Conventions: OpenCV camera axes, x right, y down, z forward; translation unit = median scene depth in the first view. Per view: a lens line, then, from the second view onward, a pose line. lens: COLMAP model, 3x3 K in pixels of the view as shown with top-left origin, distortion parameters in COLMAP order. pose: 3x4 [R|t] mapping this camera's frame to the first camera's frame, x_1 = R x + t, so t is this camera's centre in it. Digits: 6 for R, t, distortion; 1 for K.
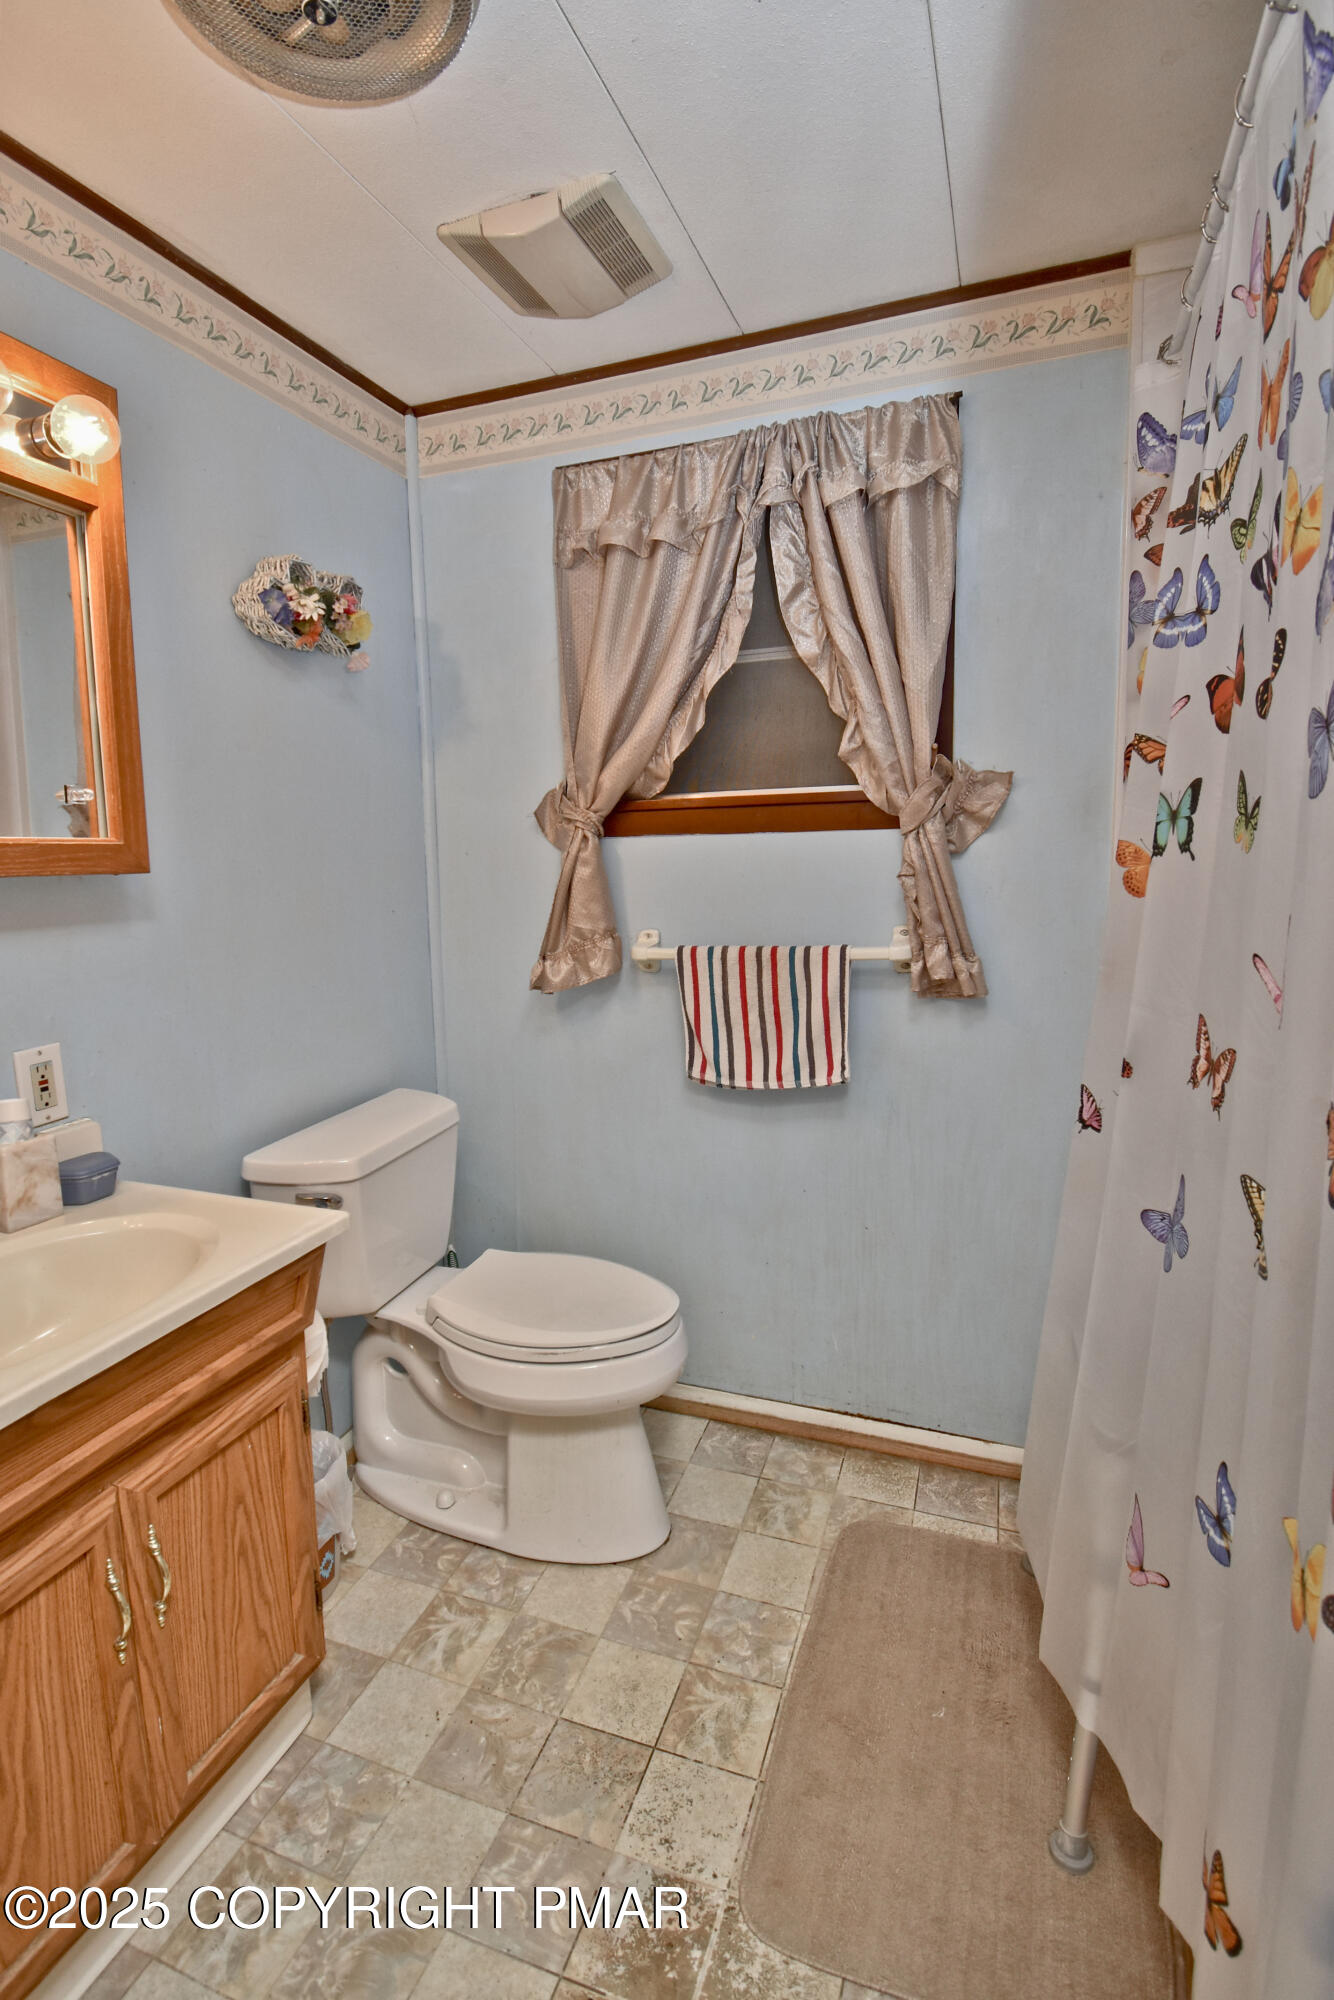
lens RADIAL K [[912.7, 0, 660.7], [0, 912.7, 968.1], [0, 0, 1]] dist [0.024527, -0.029568]
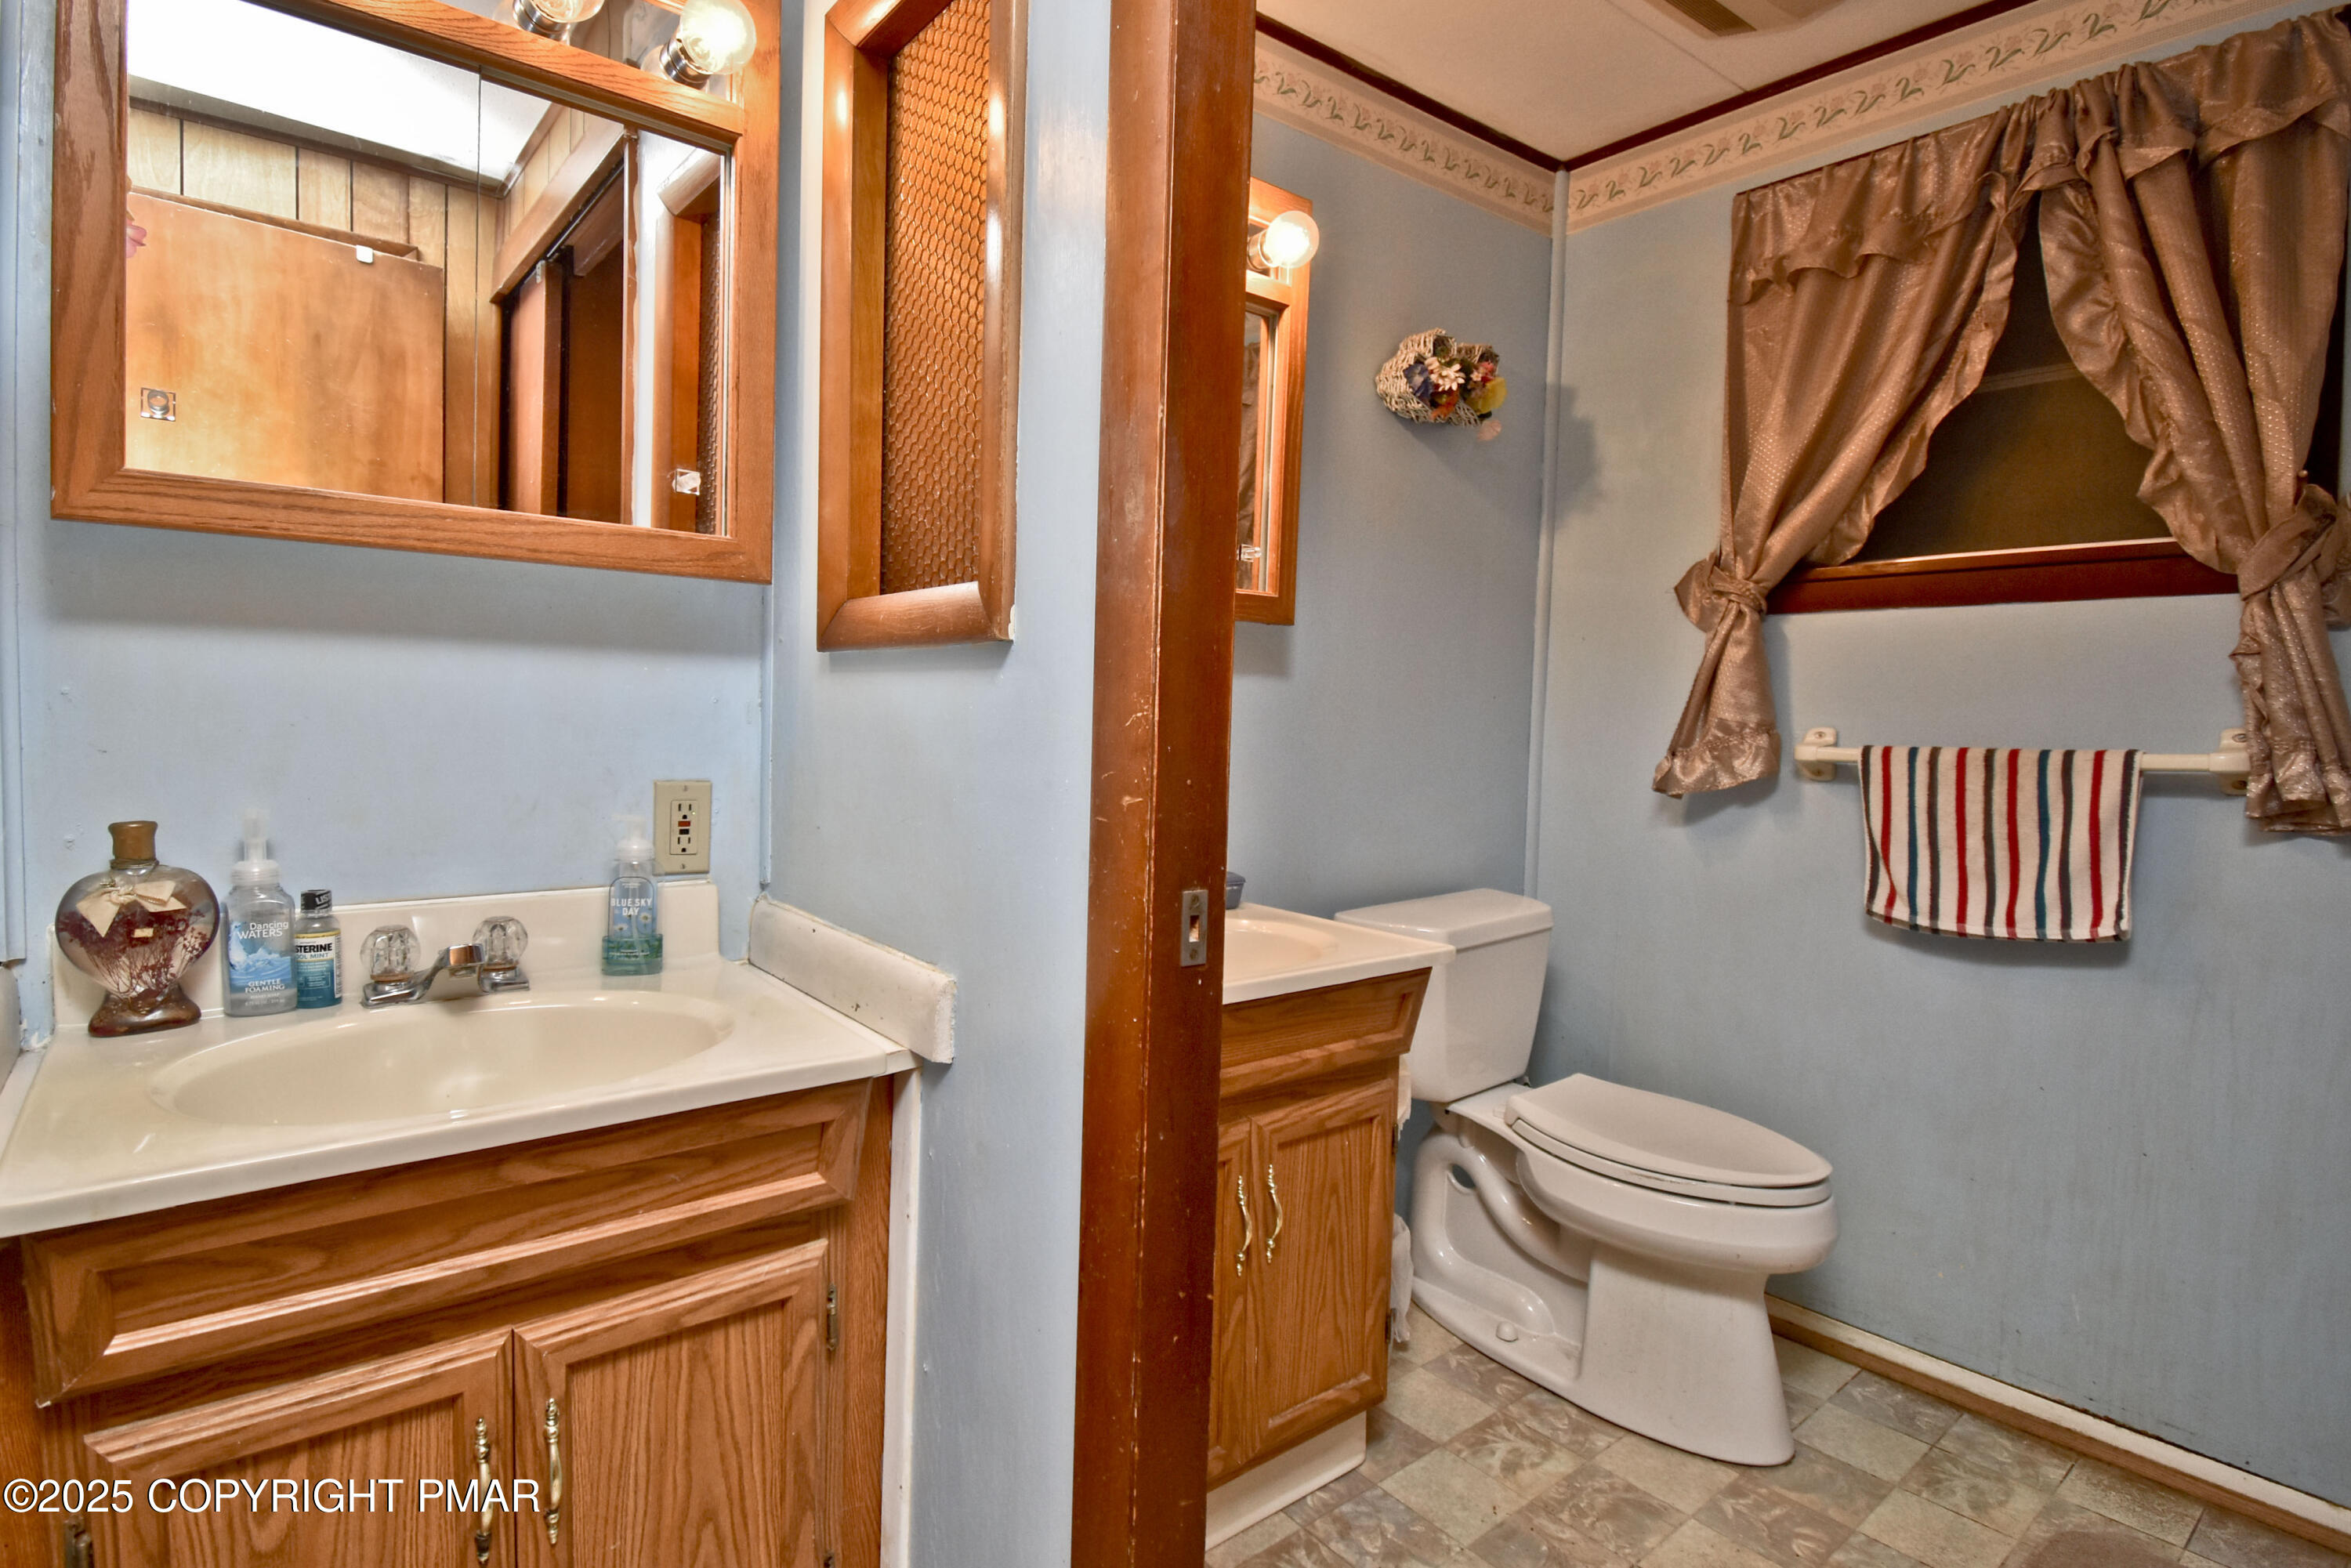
lens RADIAL K [[1164.4, 0, 1085.7], [0, 1164.4, 776.9], [0, 0, 1]] dist [0.021047, -0.027798]
pose [[0.840574, 0.066163, -0.537641, -0.001348], [-0.104943, 0.993599, -0.041799, 0.124239], [0.531434, 0.091557, 0.842137, -0.227614]]
